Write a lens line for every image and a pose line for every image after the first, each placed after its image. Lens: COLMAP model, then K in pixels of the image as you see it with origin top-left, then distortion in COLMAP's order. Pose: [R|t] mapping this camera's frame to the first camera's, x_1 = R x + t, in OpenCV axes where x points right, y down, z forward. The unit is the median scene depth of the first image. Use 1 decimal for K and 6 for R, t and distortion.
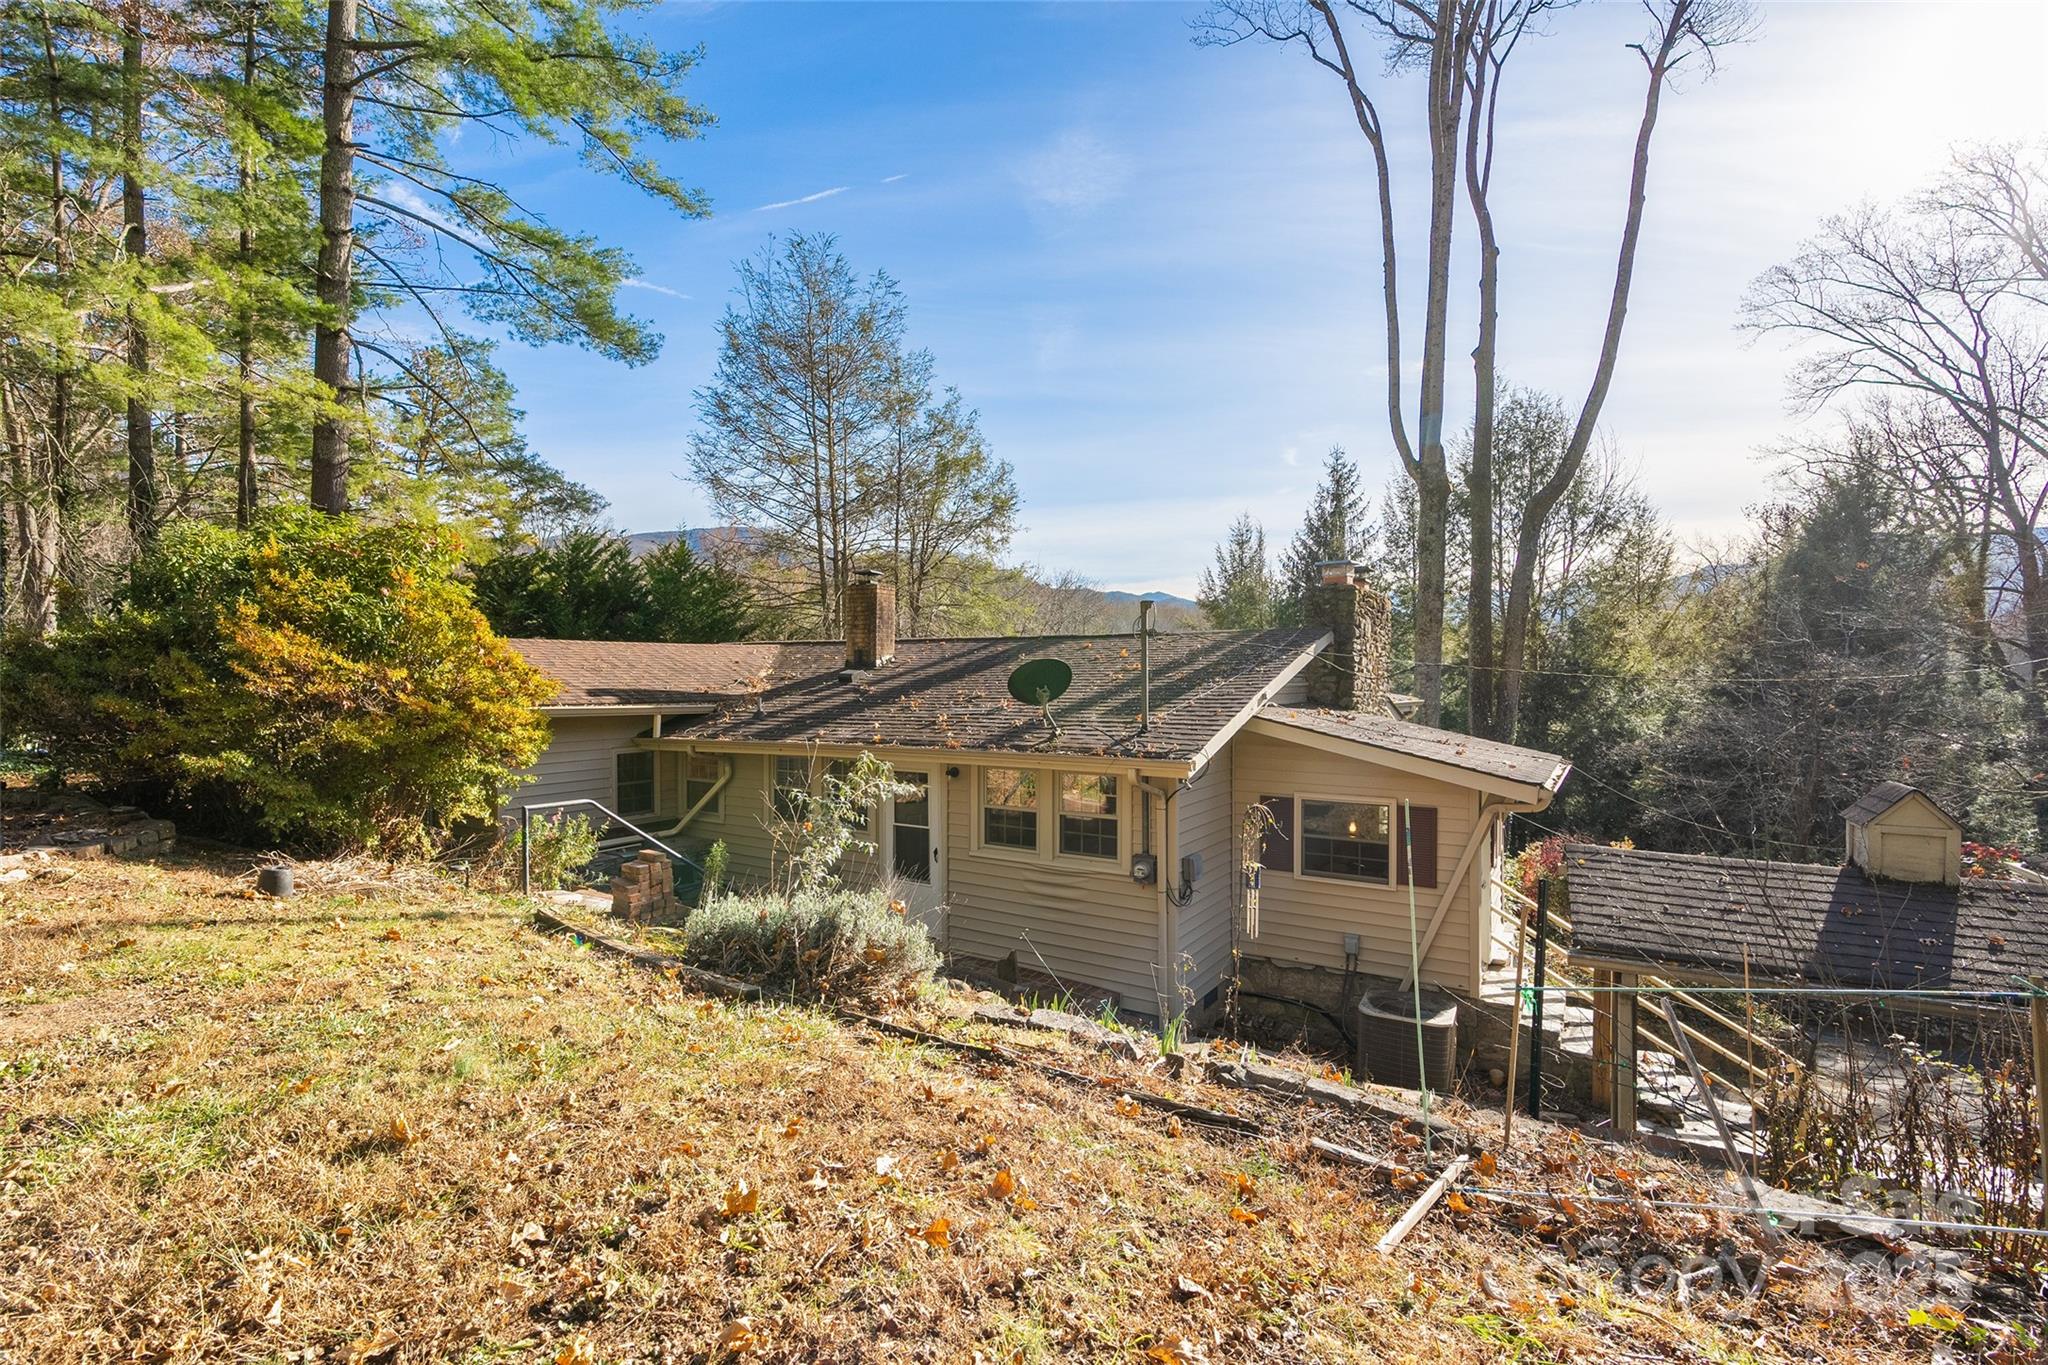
lens RADIAL K [[931.3, 0, 1024.0], [0, 931.3, 682.5], [0, 0, 1]] dist [-0.000015, 0.000153]
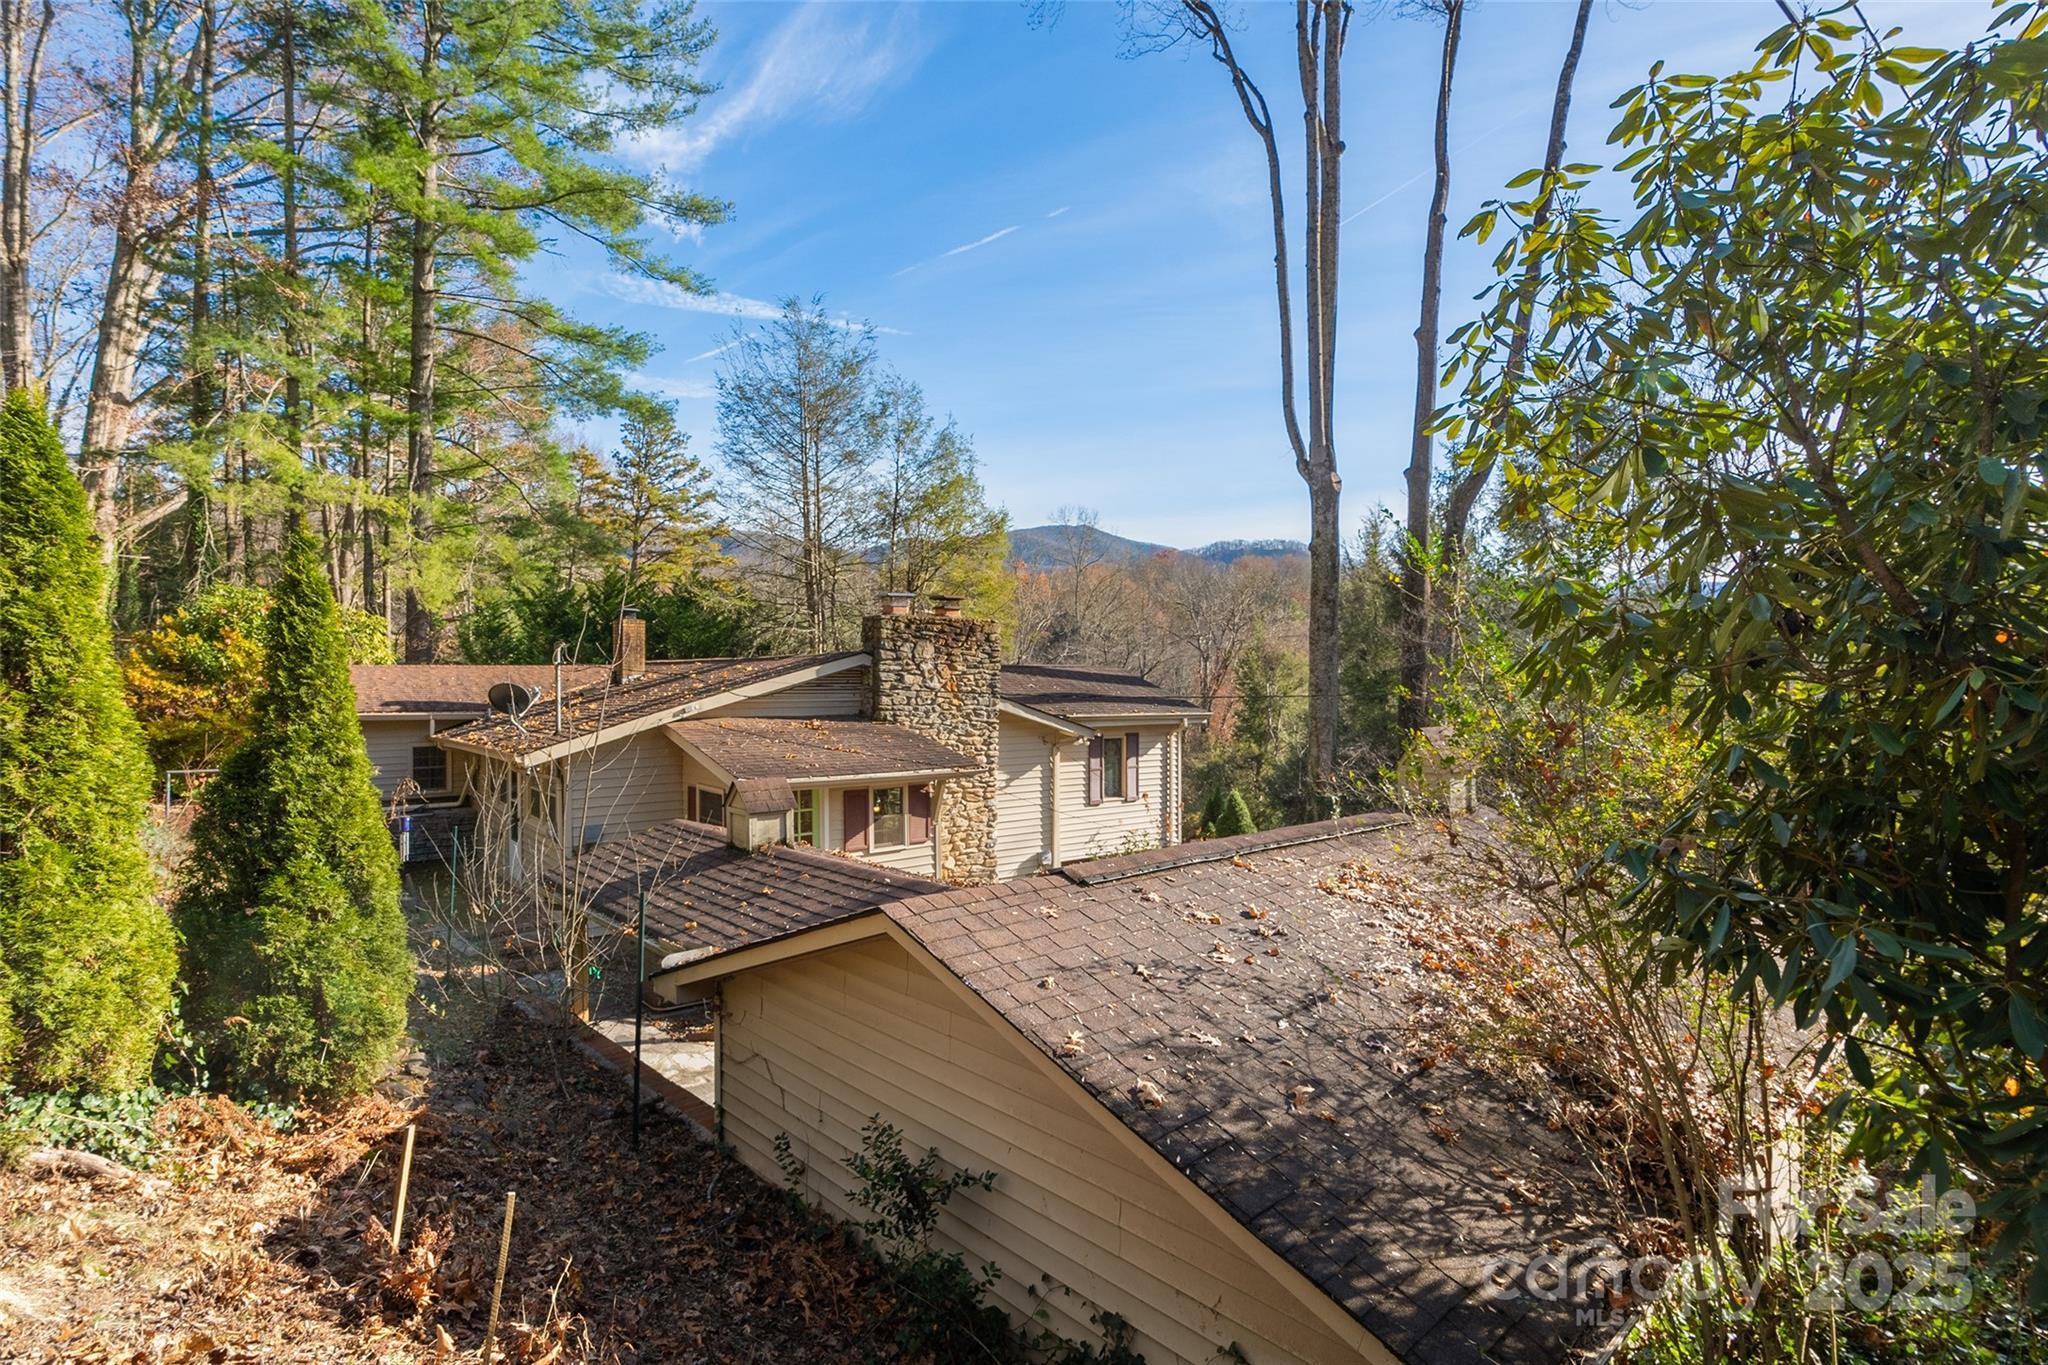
lens RADIAL K [[998.0, 0, 988.5], [0, 998.0, 676.5], [0, 0, 1]] dist [0.001592, 0.000796]
pose [[0.941812, -0.005996, -0.336086, 0.509831], [0.002171, 0.999929, -0.011754, -0.005893], [0.336133, 0.010341, 0.941758, -0.076475]]
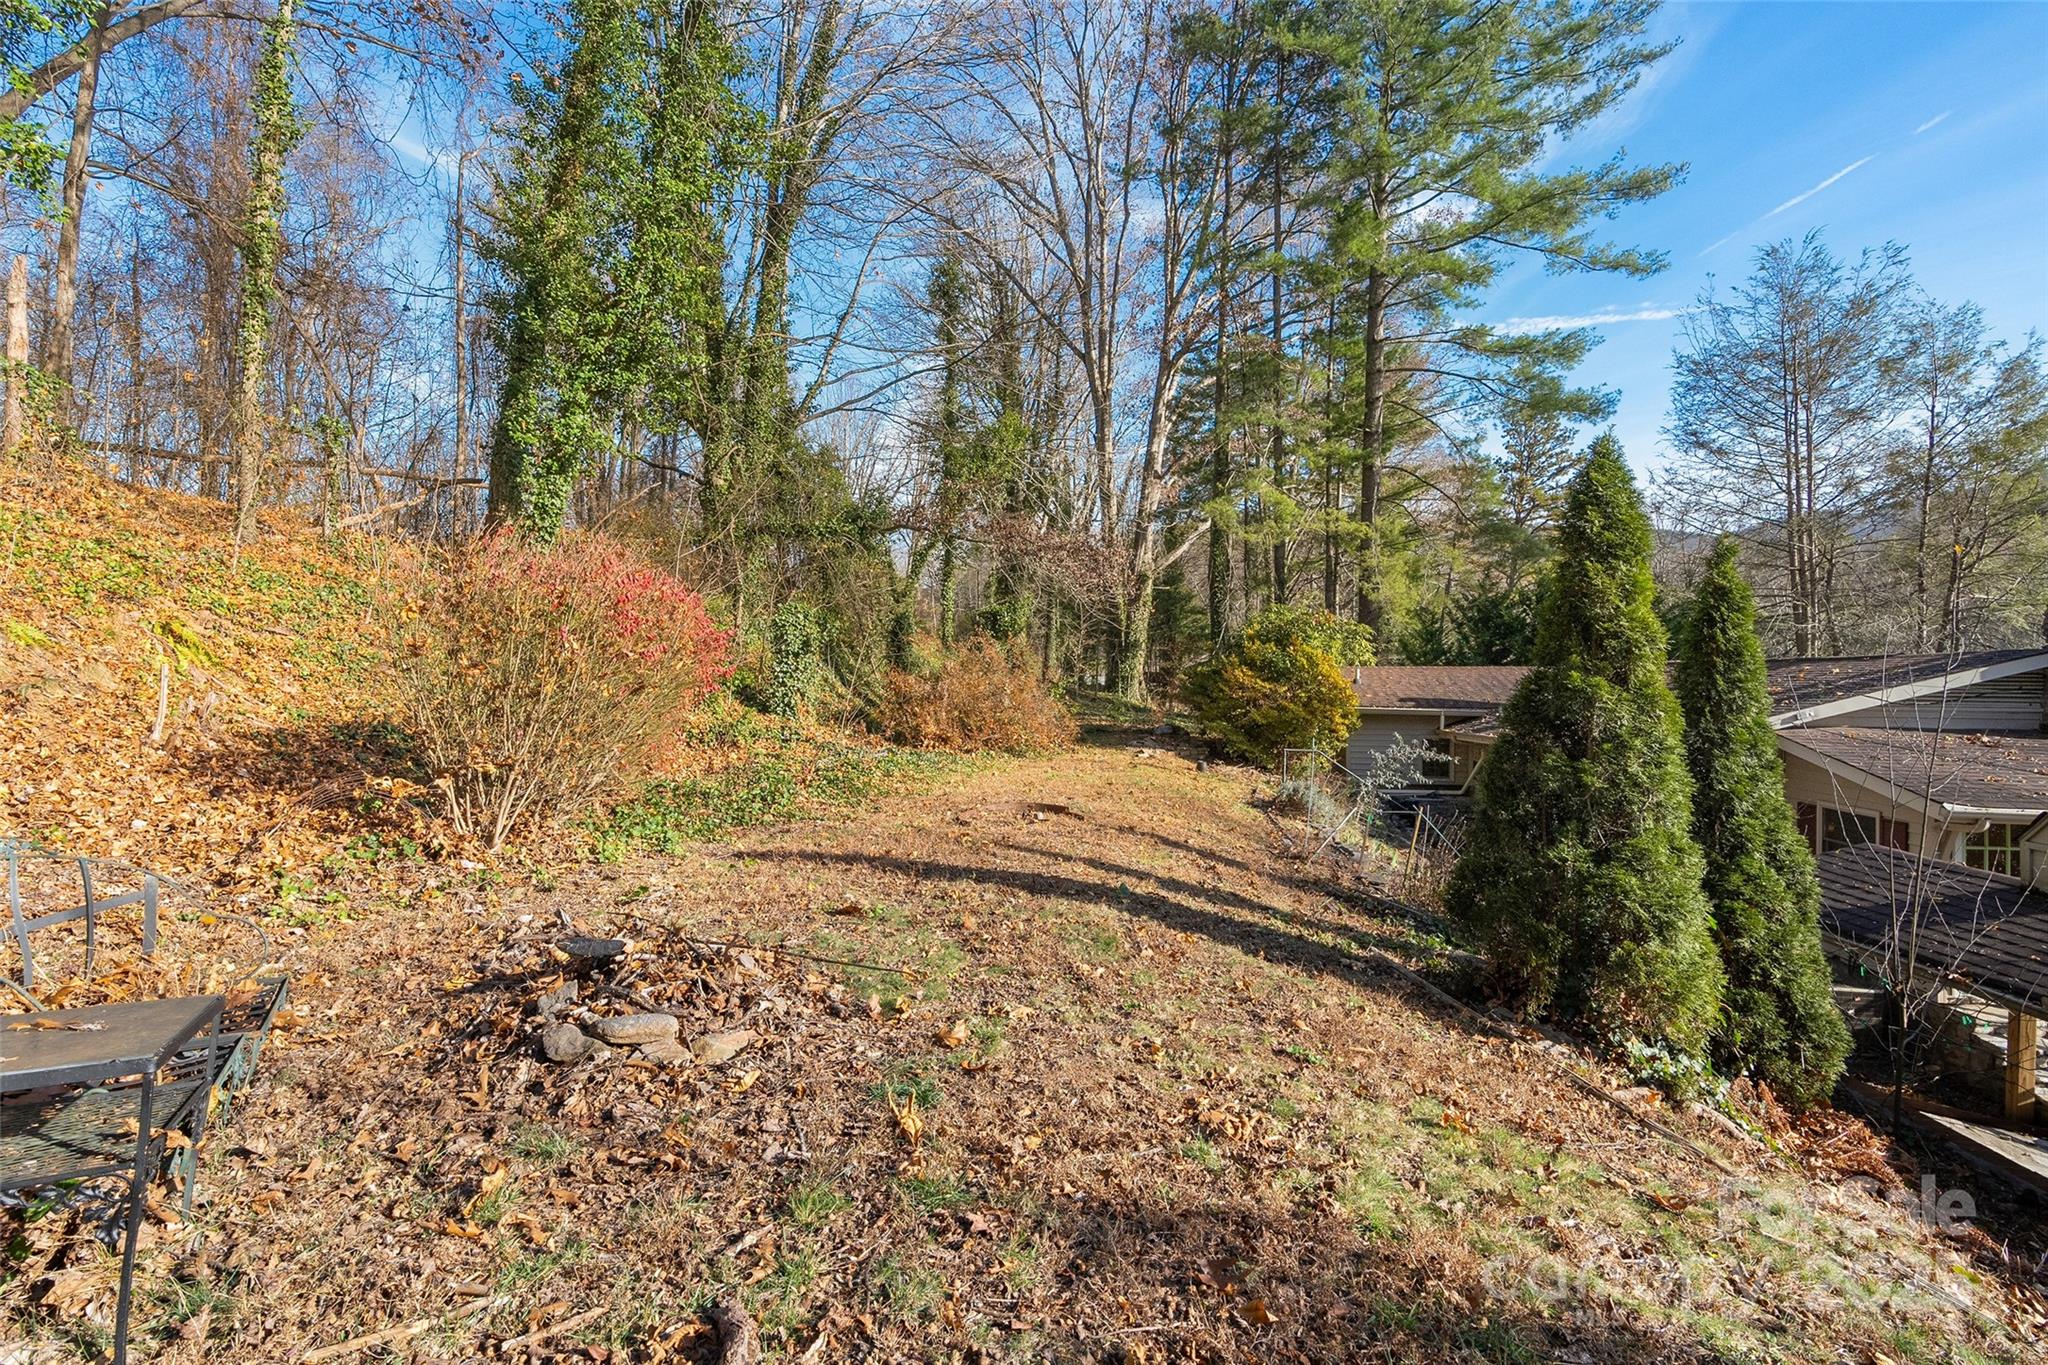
lens RADIAL K [[923.1, 0, 1027.6], [0, 923.1, 677.1], [0, 0, 1]] dist [-0.003039, -0.000184]
pose [[0.423805, 0.000056, -0.905753, 0.404265], [-0.013334, 0.999892, -0.006177, -0.005884], [0.905655, 0.014695, 0.423760, -0.162334]]
